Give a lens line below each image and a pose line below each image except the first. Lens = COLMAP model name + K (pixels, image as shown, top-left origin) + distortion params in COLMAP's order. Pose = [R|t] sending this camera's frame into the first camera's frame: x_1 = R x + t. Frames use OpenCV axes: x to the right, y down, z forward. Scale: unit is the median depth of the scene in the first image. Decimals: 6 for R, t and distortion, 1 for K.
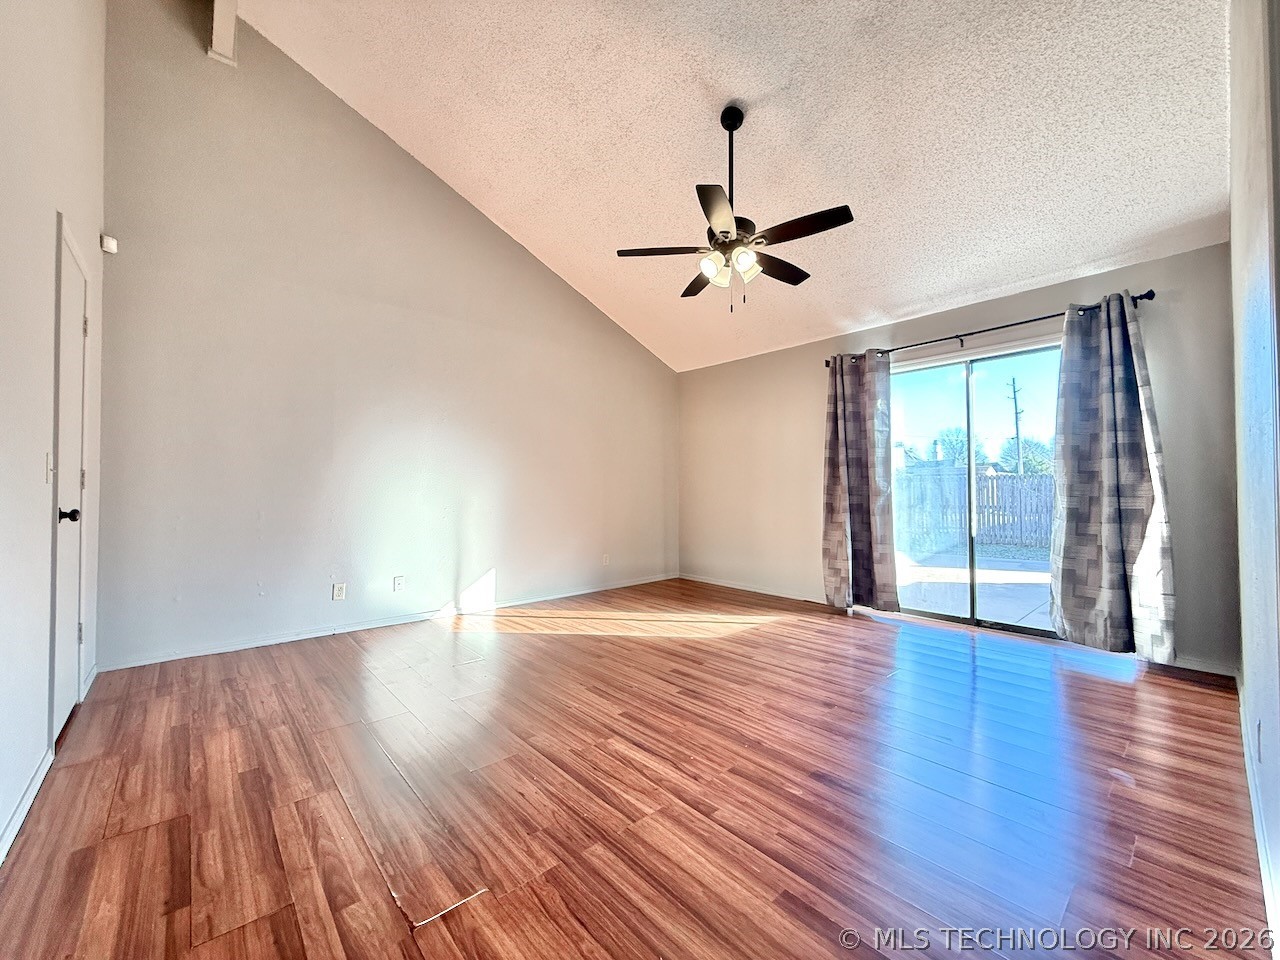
lens RADIAL K [[508.6, 0, 634.7], [0, 508.6, 483.0], [0, 0, 1]] dist [-0.000435, -0.000045]
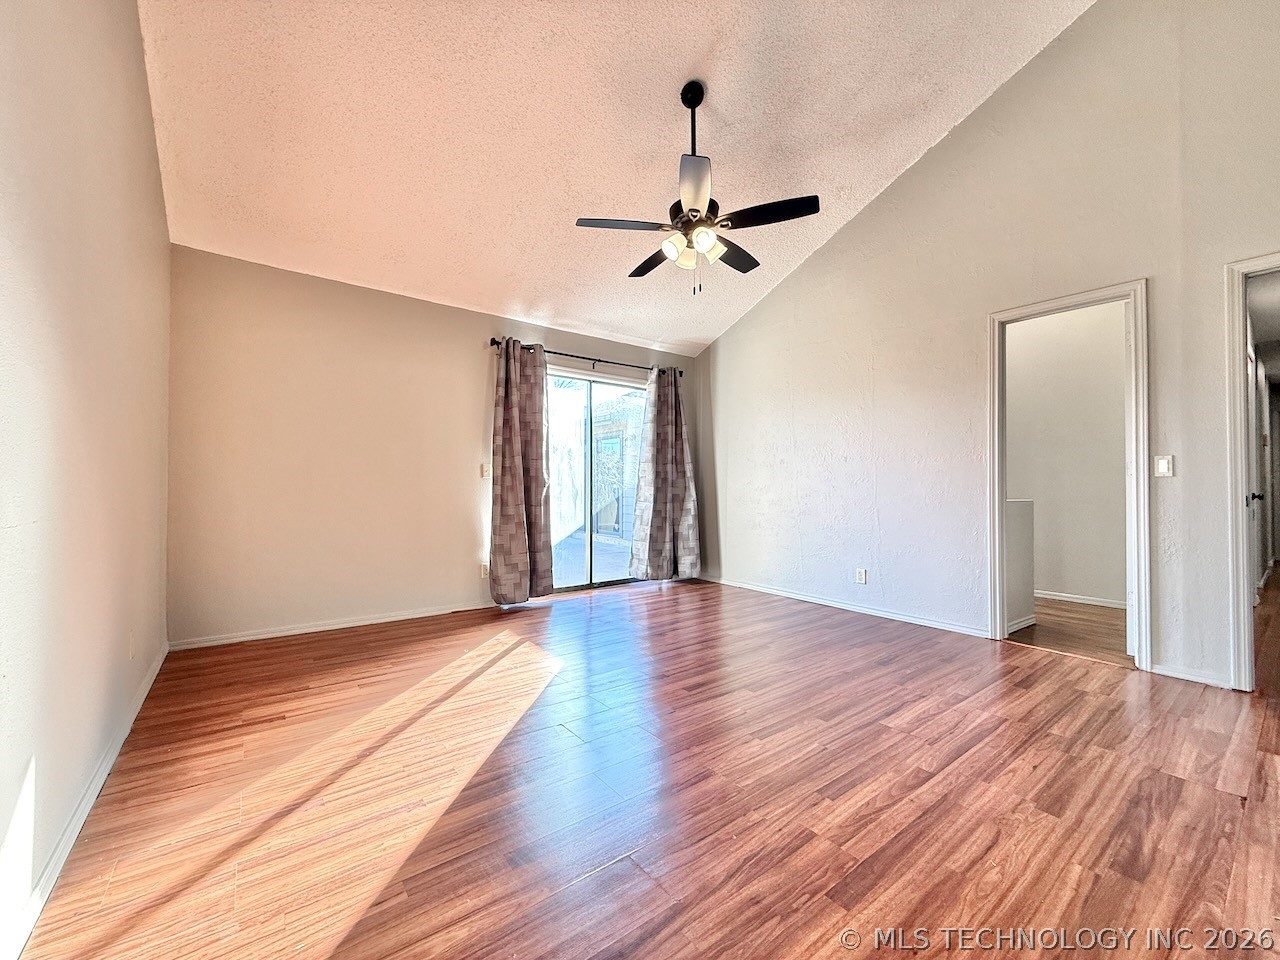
lens RADIAL K [[508.6, 0, 638.5], [0, 508.6, 483.7], [0, 0, 1]] dist [-0.000435, -0.000045]
pose [[0.070751, 0.013304, 0.997405, -0.636215], [-0.016287, 0.999793, -0.012180, 0.032129], [-0.997361, -0.015383, 0.070953, 0.842783]]
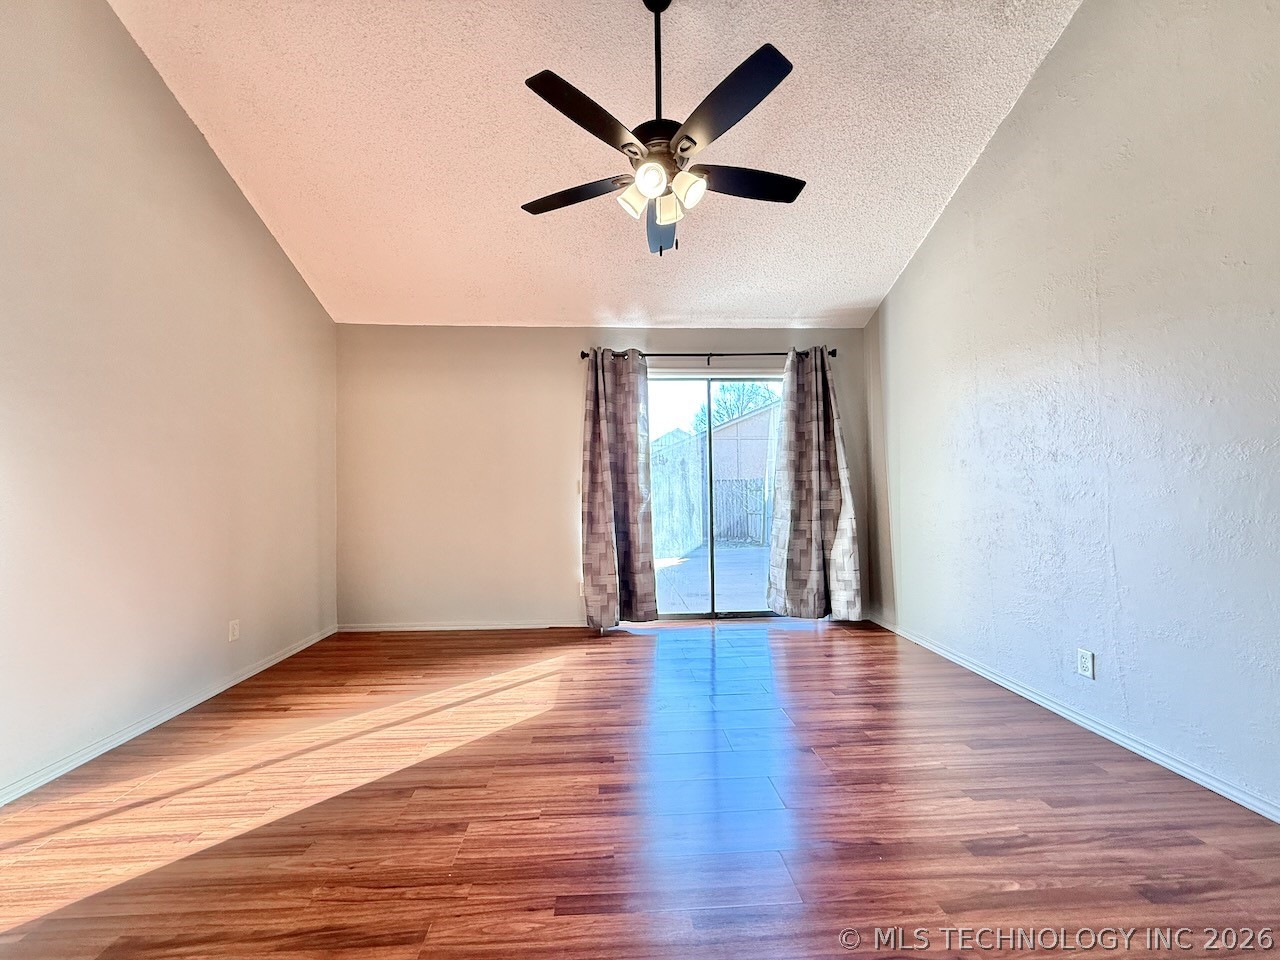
lens RADIAL K [[508.6, 0, 638.1], [0, 508.6, 482.1], [0, 0, 1]] dist [-0.000435, -0.000045]
pose [[0.616968, 0.011625, 0.786902, -0.323546], [-0.002214, 0.999913, -0.013036, -0.001622], [-0.786985, 0.006300, 0.616940, 0.473665]]
